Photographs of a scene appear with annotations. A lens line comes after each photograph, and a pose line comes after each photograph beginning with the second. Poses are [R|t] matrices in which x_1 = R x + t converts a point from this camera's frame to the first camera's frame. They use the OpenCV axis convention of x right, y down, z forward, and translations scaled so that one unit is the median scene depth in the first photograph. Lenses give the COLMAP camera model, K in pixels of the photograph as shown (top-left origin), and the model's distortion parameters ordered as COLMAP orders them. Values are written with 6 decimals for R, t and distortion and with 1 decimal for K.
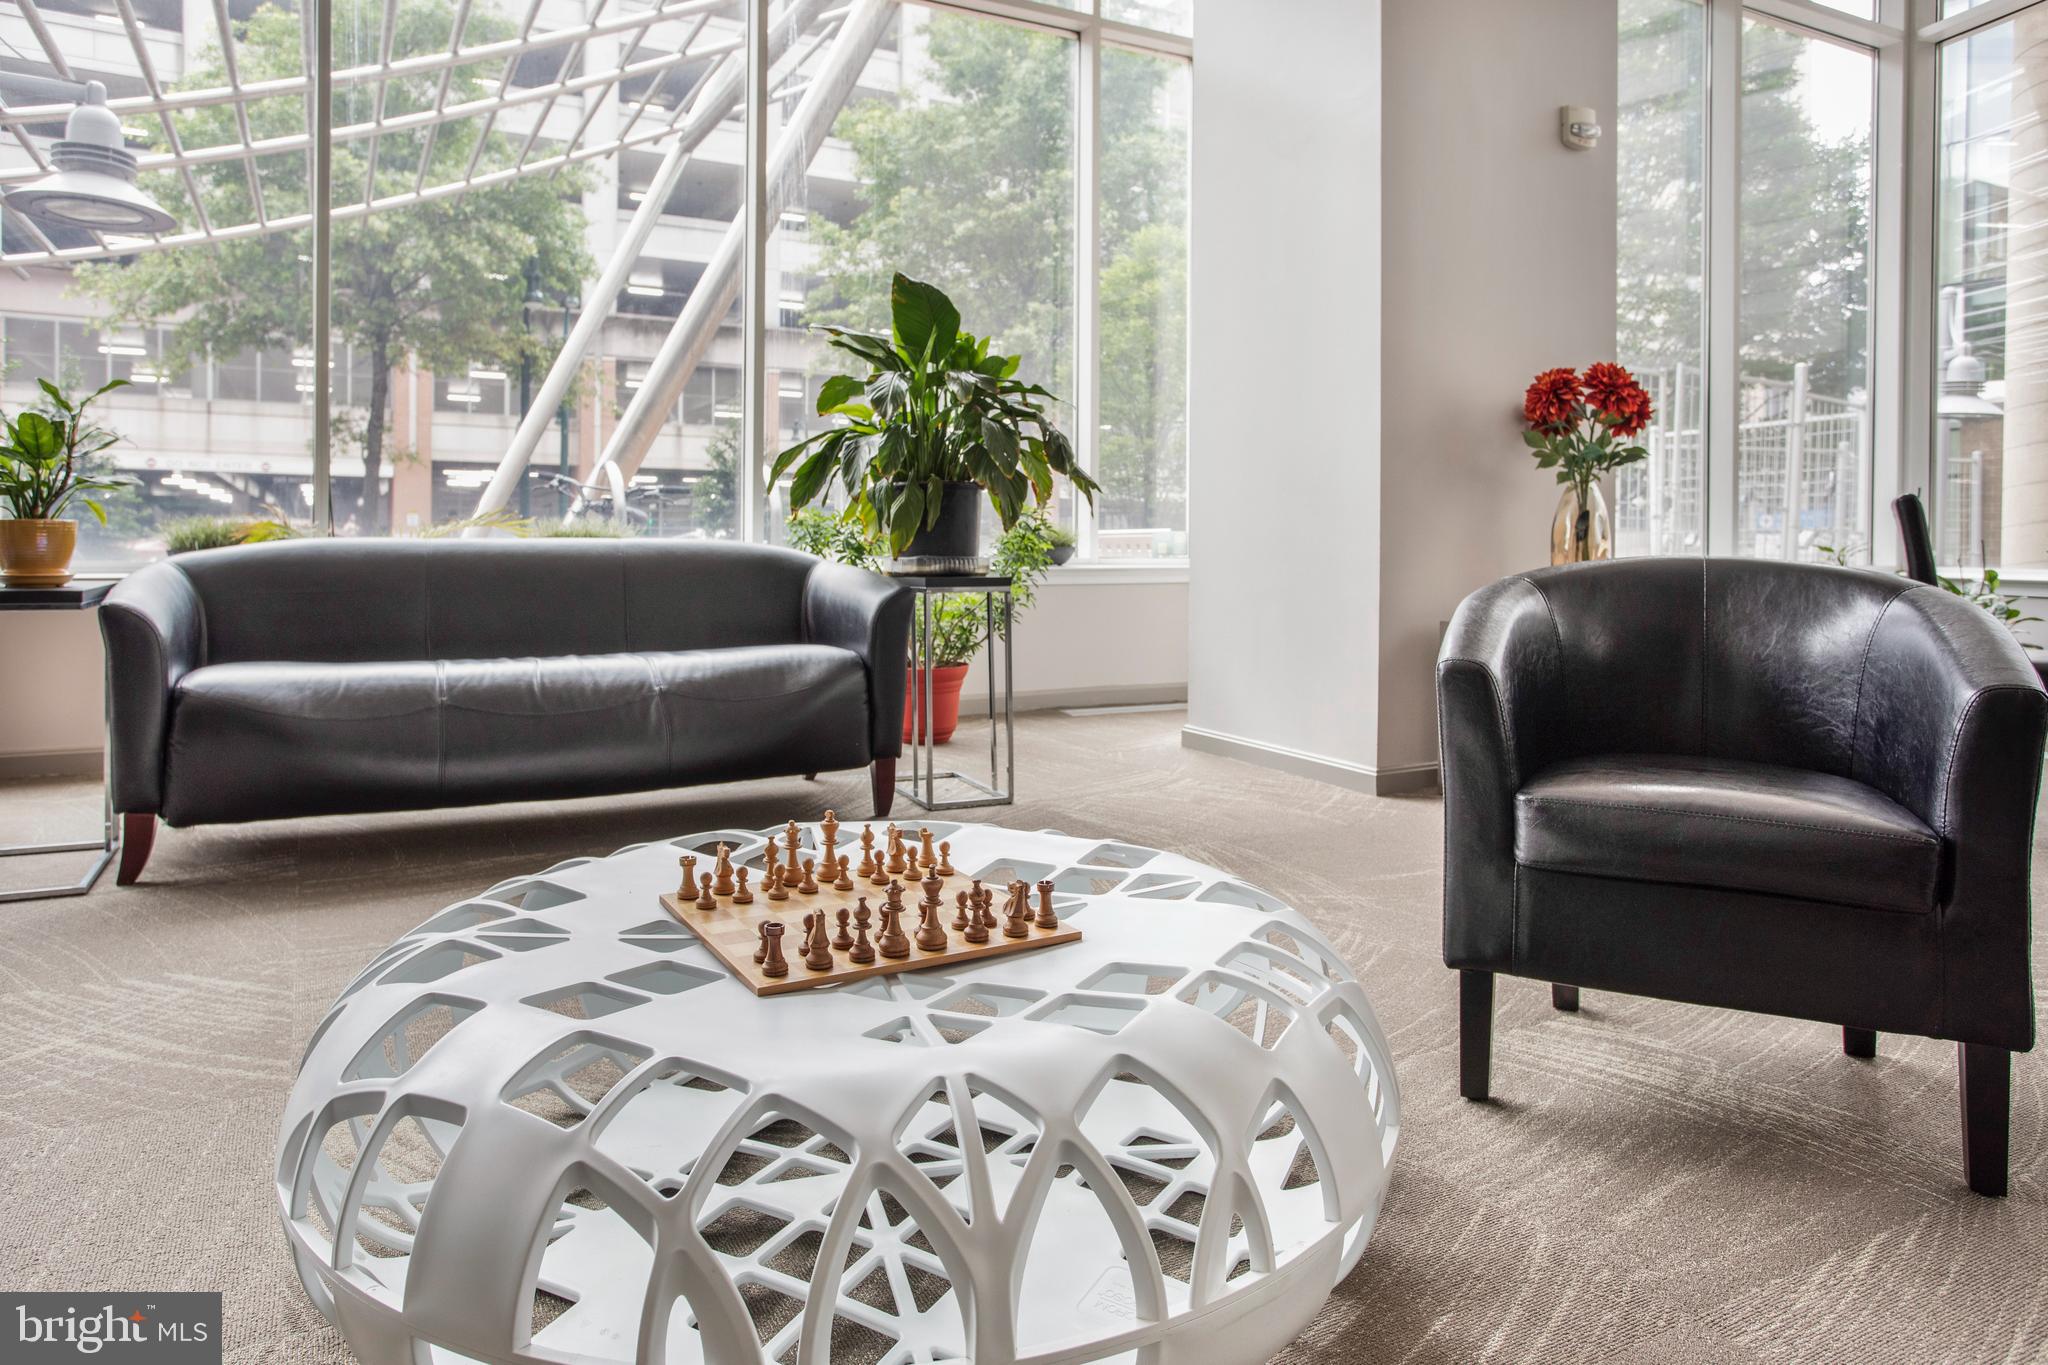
lens RADIAL K [[1305.0, 0, 1023.7], [0, 1305.0, 593.5], [0, 0, 1]] dist [-0.070938, 0.055449]
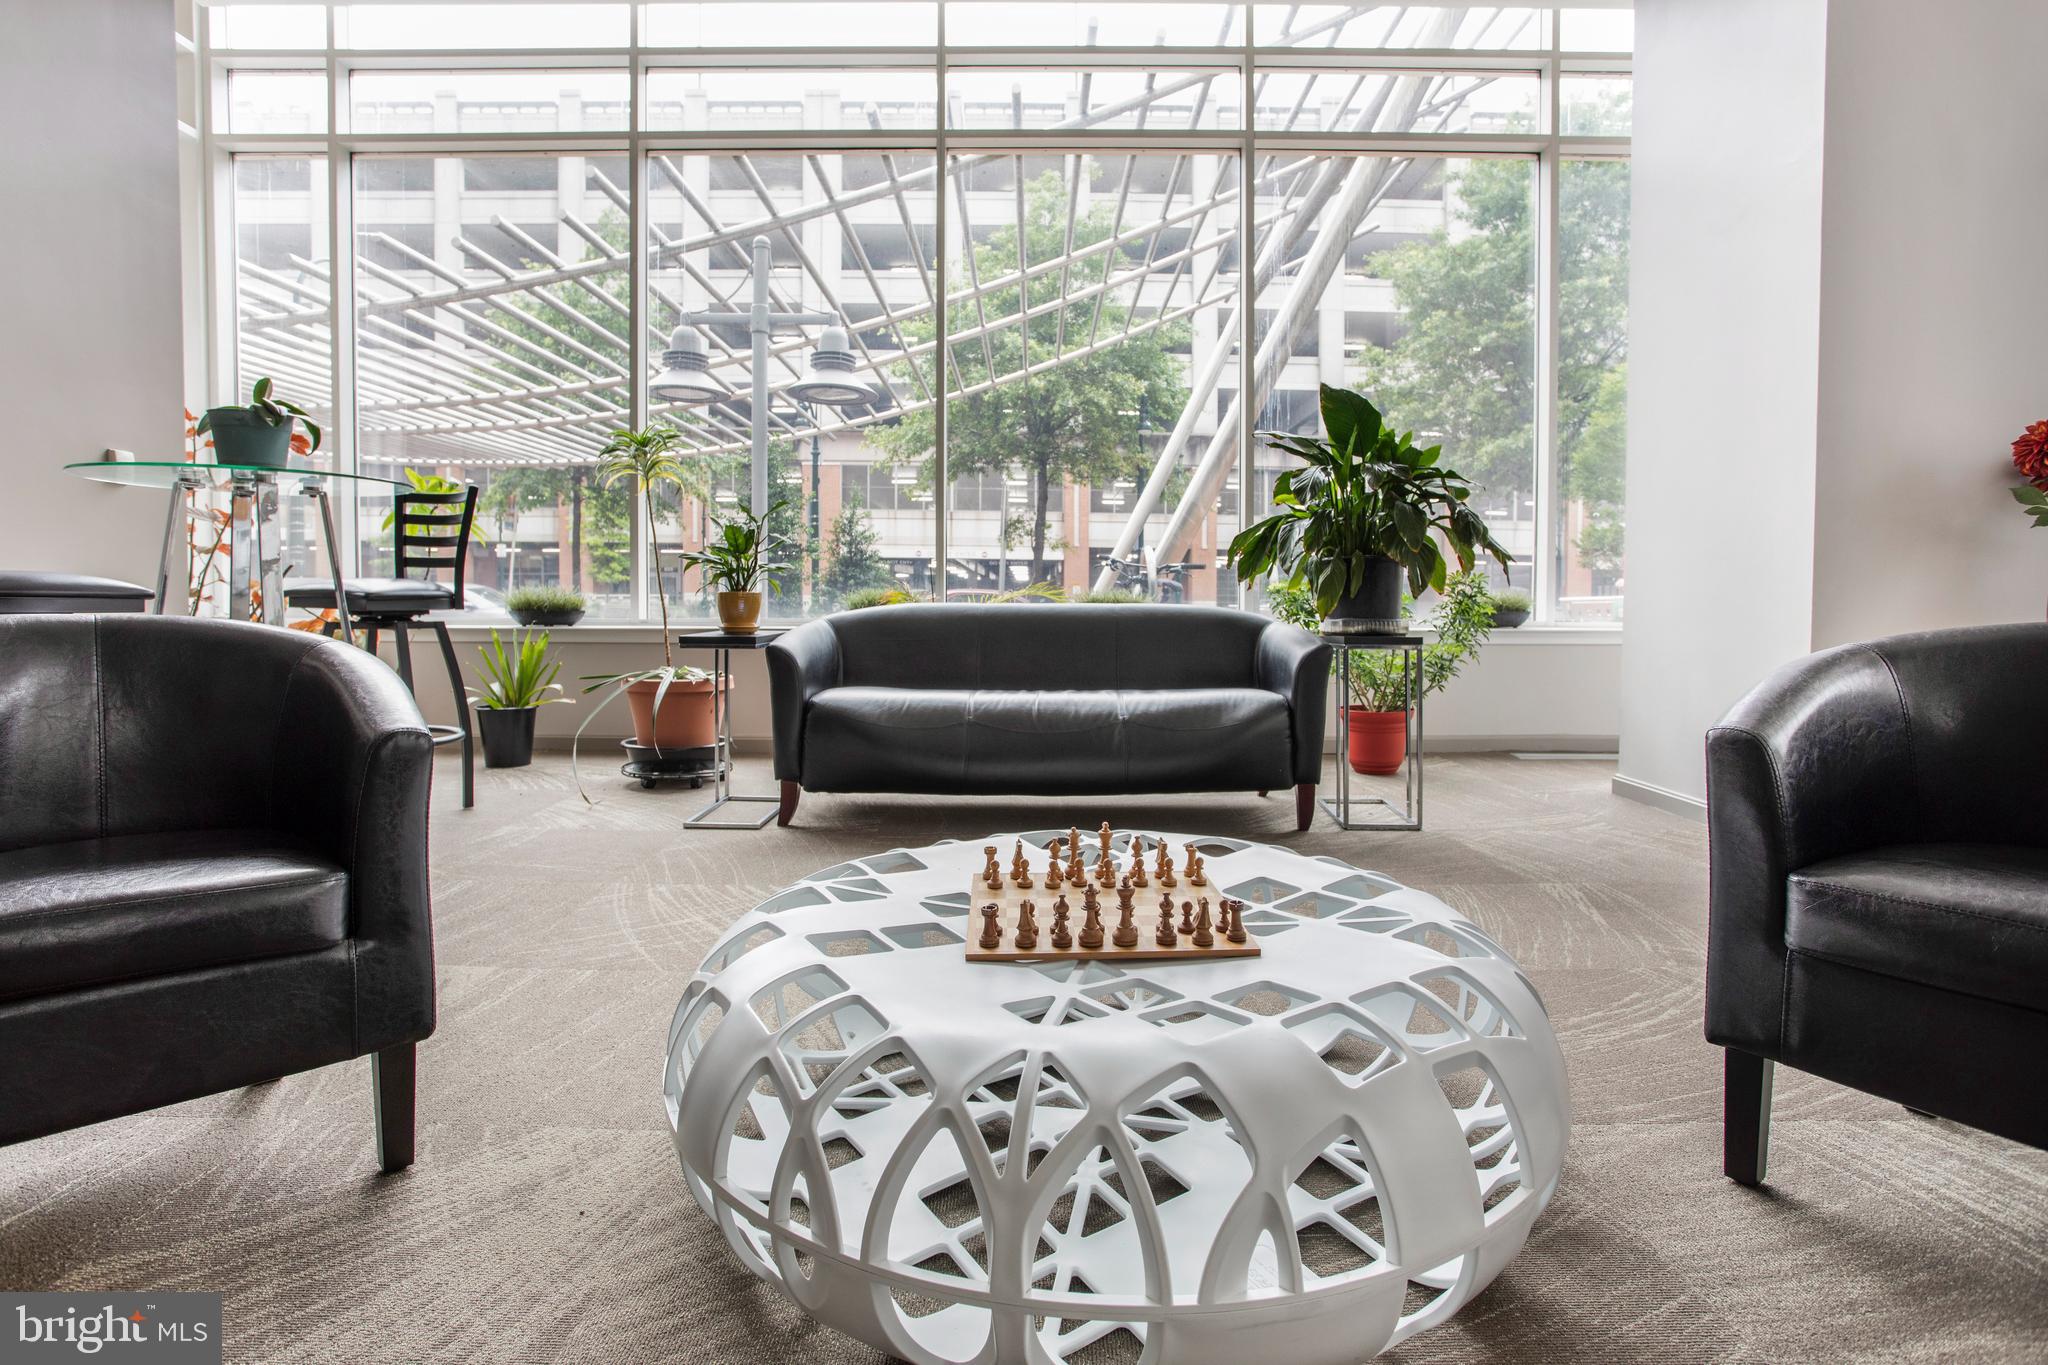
lens RADIAL K [[1005.7, 0, 1027.6], [0, 1005.7, 665.9], [0, 0, 1]] dist [-0.070092, 0.030658]
pose [[0.881249, 0.026999, -0.471881, 0.099053], [-0.017392, 0.999543, 0.024710, -0.002550], [0.472333, -0.013569, 0.881316, 0.048838]]
